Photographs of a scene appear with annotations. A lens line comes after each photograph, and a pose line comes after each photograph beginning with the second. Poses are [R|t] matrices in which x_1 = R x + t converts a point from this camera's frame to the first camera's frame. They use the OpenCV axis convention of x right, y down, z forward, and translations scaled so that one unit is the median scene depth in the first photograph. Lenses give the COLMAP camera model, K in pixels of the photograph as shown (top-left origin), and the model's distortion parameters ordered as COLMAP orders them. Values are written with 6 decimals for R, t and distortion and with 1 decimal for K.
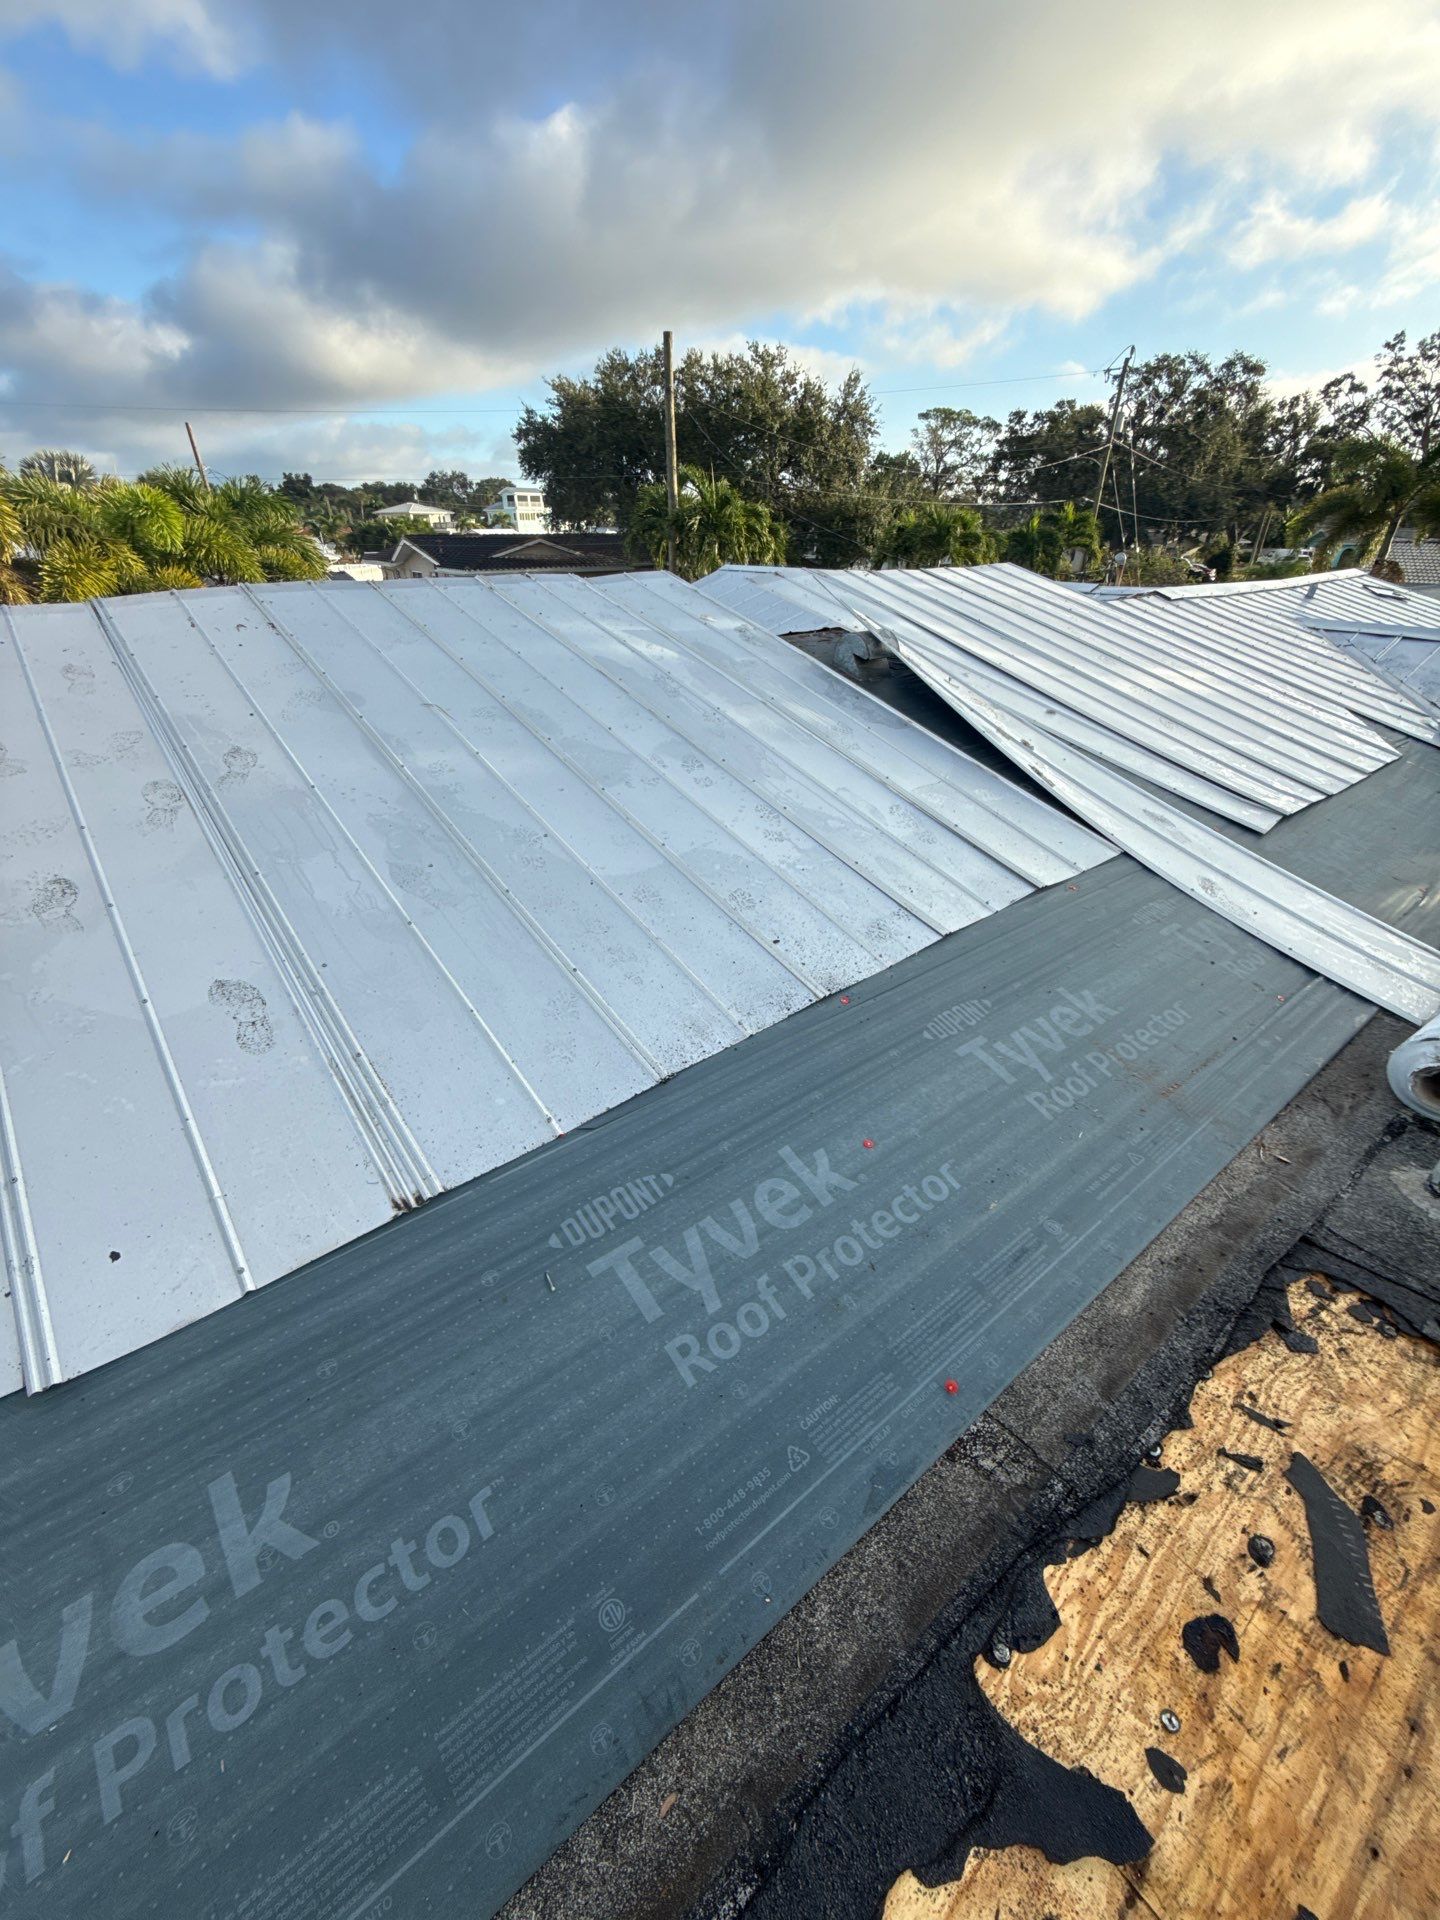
lens RADIAL K [[762.0, 0, 721.4], [0, 762.0, 958.1], [0, 0, 1]] dist [-0.000353, -0.000127]
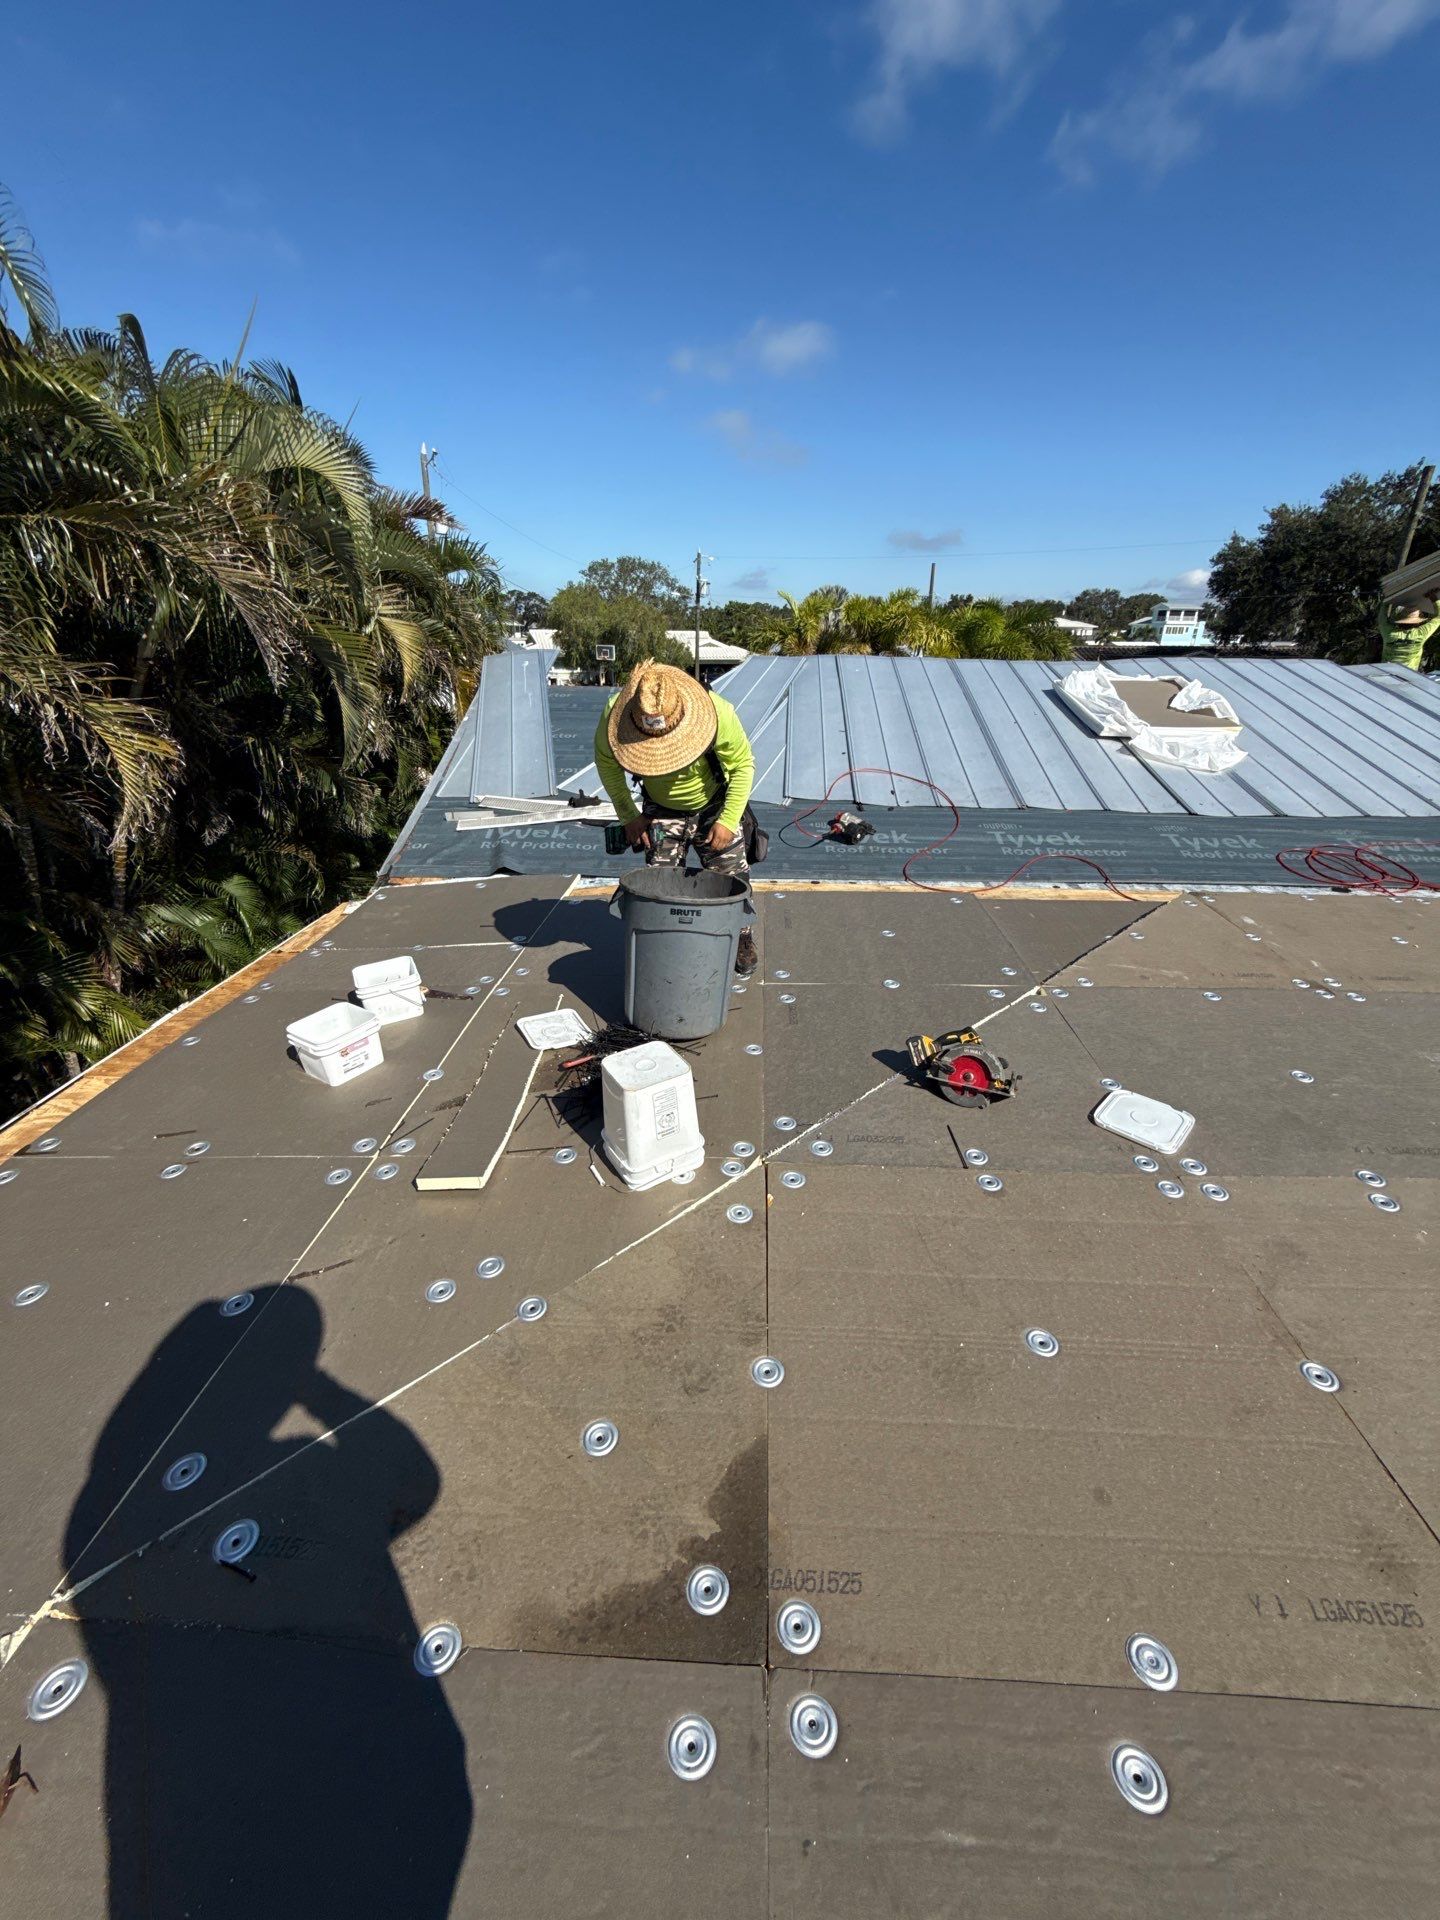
lens RADIAL K [[762.0, 0, 721.4], [0, 762.0, 964.5], [0, 0, 1]] dist [-0.000353, -0.000127]
pose [[0.759329, 0.265506, -0.594075, -0.004556], [-0.329939, 0.944002, 0.000178, 0.090676], [0.560856, 0.195873, 0.804409, -0.155480]]
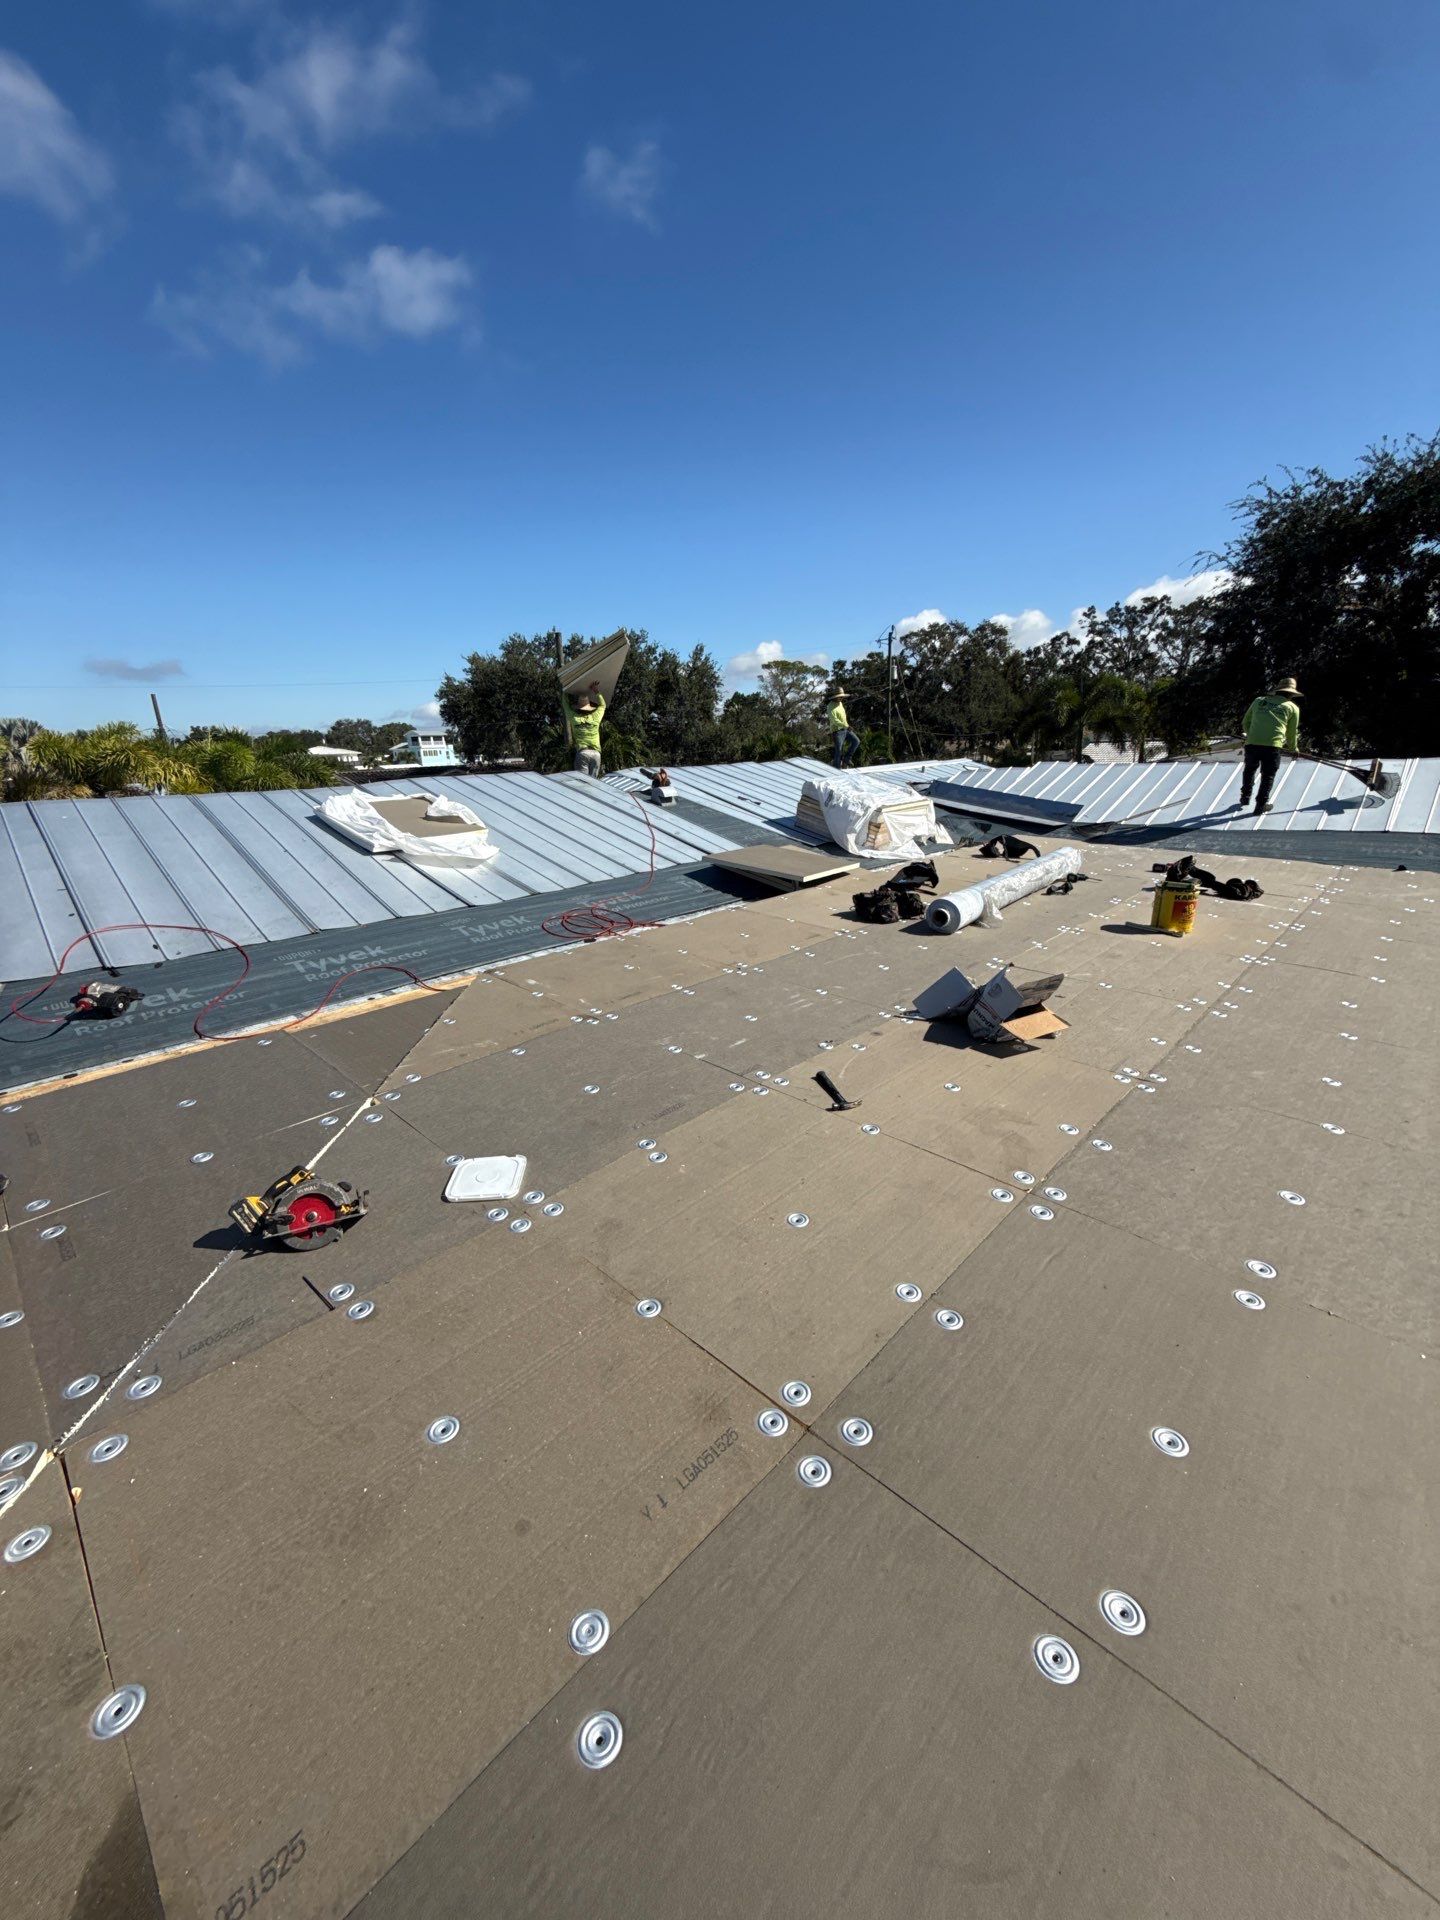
lens RADIAL K [[762.0, 0, 722.2], [0, 762.0, 960.6], [0, 0, 1]] dist [-0.000353, -0.000127]
pose [[0.989037, -0.076249, 0.126463, 0.003407], [0.104936, 0.965437, -0.238581, 0.091058], [-0.103900, 0.249236, 0.962853, -0.157414]]
